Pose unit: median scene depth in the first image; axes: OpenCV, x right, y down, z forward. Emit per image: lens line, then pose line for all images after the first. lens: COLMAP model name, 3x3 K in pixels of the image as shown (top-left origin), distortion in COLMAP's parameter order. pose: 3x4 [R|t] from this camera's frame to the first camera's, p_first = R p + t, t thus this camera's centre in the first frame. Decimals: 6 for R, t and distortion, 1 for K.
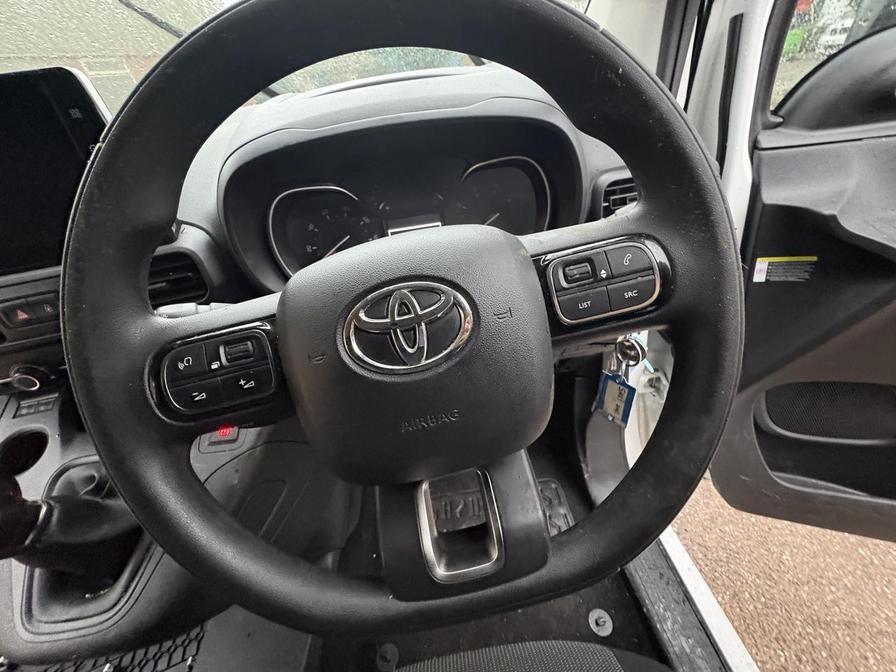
lens RADIAL K [[355.7, 0, 448.0], [0, 355.7, 336.0], [0, 0, 1]] dist [-0.000124, -0.000139]
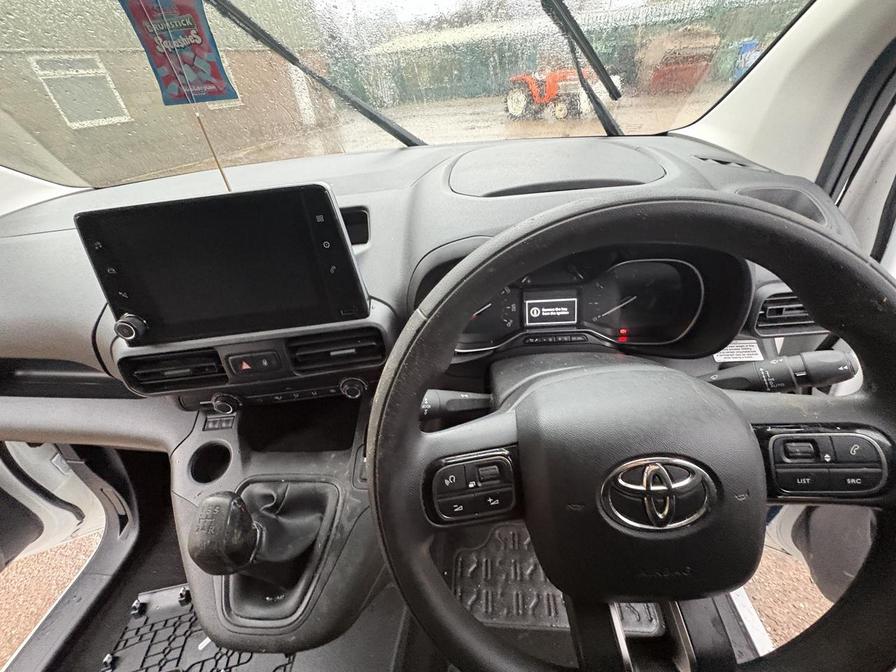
lens RADIAL K [[355.7, 0, 448.0], [0, 355.7, 336.0], [0, 0, 1]] dist [-0.000124, -0.000139]
pose [[0.987192, 0.111549, -0.114057, -0.387455], [-0.110711, 0.993759, 0.013676, -0.260987], [0.114870, -0.000873, 0.993380, -0.143045]]
